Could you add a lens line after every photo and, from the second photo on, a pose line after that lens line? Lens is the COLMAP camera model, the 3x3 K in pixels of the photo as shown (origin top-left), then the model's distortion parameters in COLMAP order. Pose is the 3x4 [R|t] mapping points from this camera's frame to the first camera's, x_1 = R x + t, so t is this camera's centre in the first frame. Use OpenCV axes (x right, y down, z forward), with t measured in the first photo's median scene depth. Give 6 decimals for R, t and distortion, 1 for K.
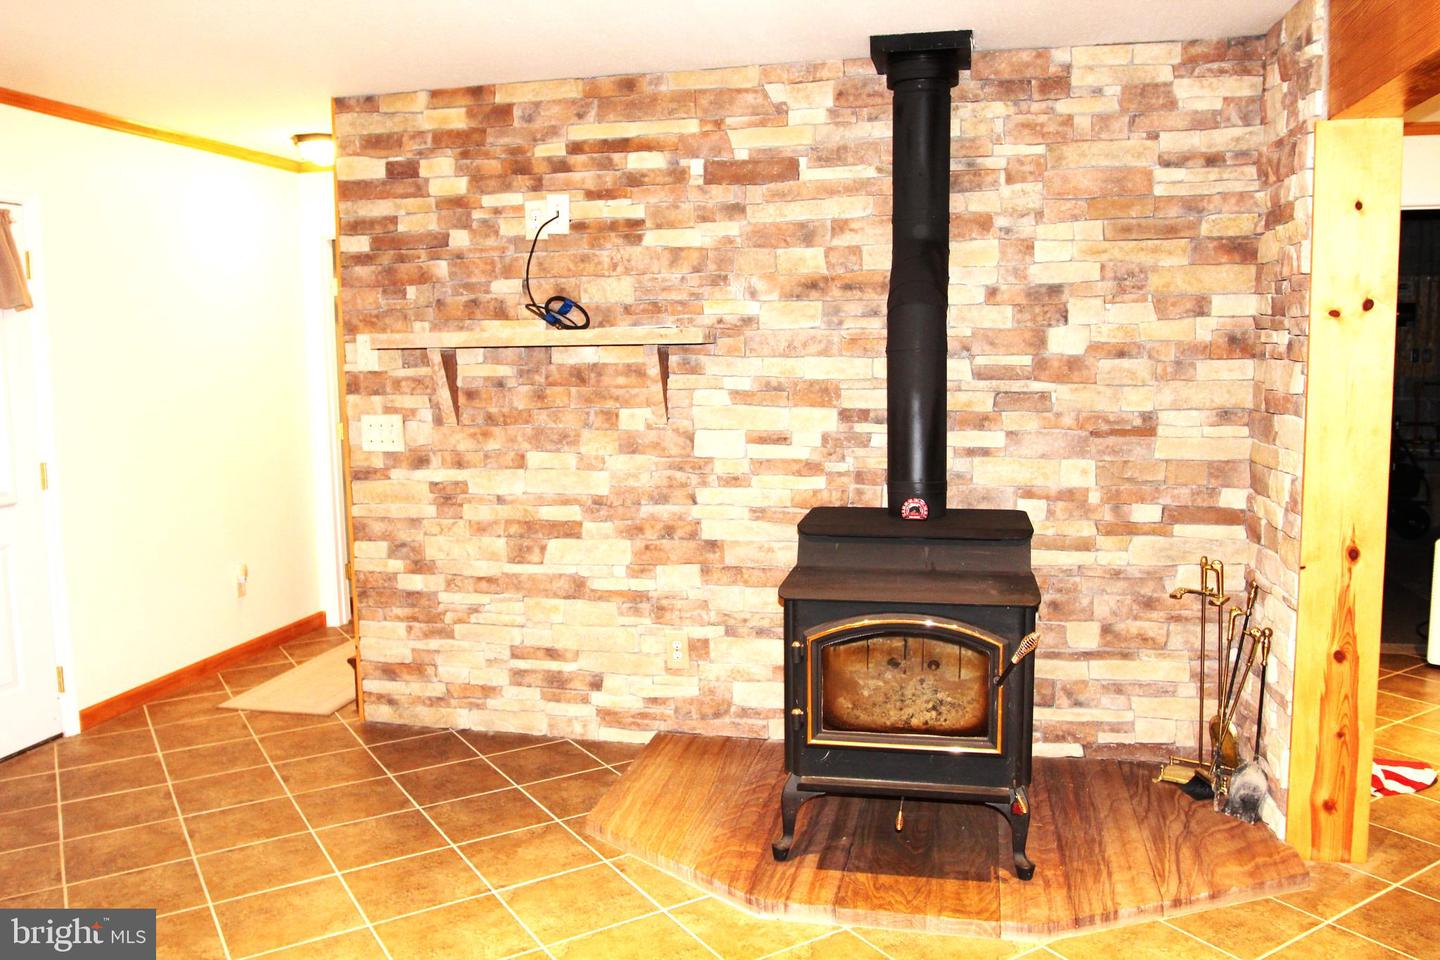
lens RADIAL K [[1134.5, 0, 724.5], [0, 1134.5, 462.0], [0, 0, 1]] dist [-0.092208, 0.058431]
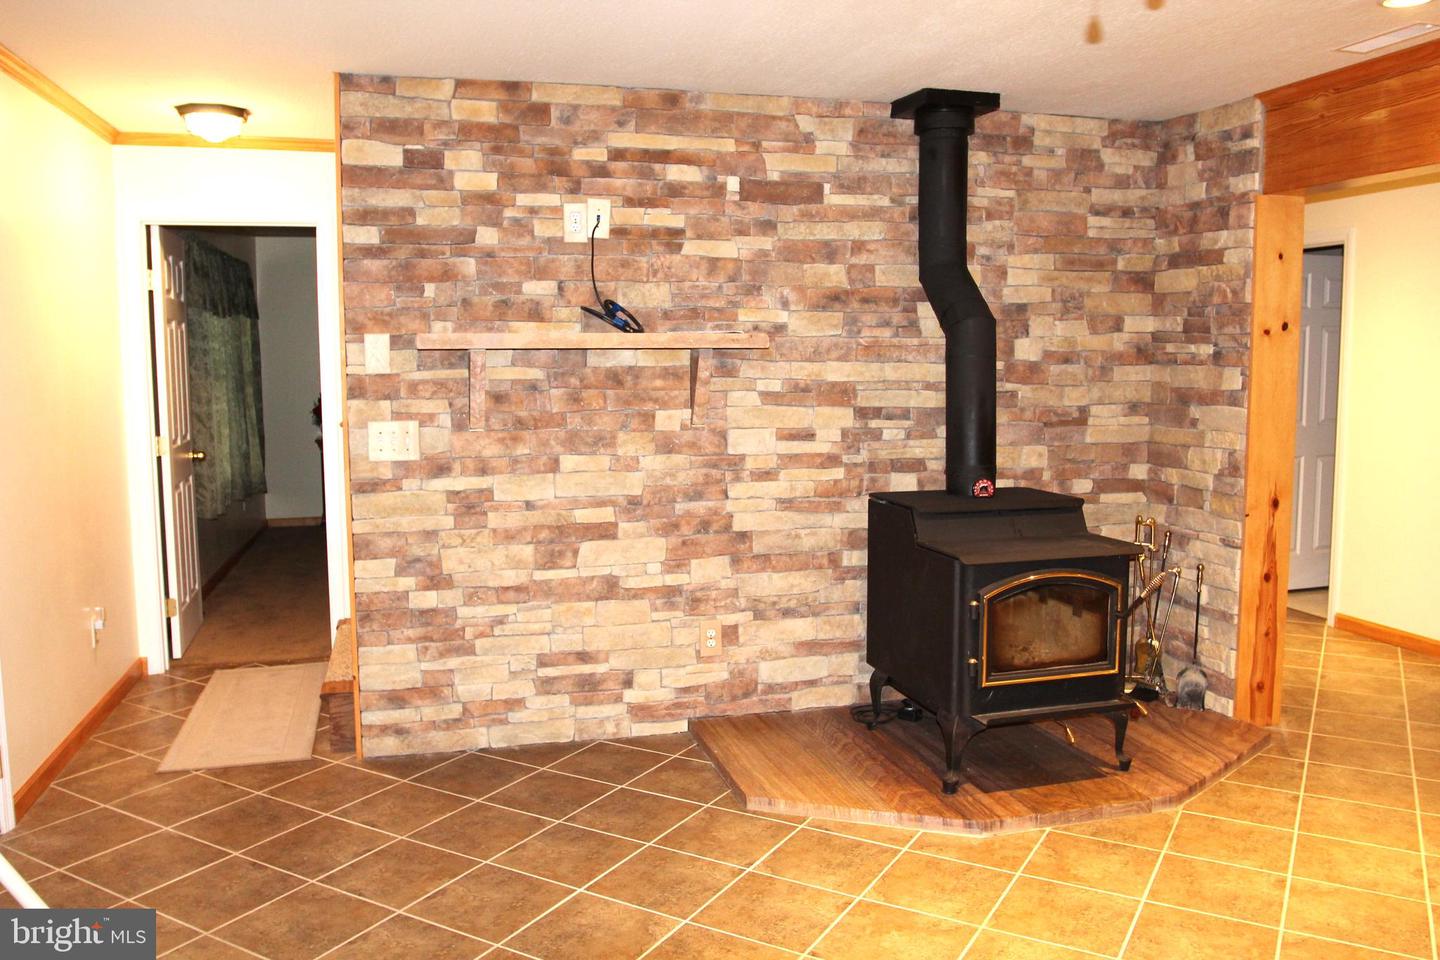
lens RADIAL K [[1134.5, 0, 724.5], [0, 1134.5, 462.0], [0, 0, 1]] dist [-0.092208, 0.058431]
pose [[0.882386, -0.034168, 0.469284, -0.542474], [0.039259, 0.999228, -0.001067, 0.003663], [-0.468885, 0.019365, 0.883047, 0.060691]]
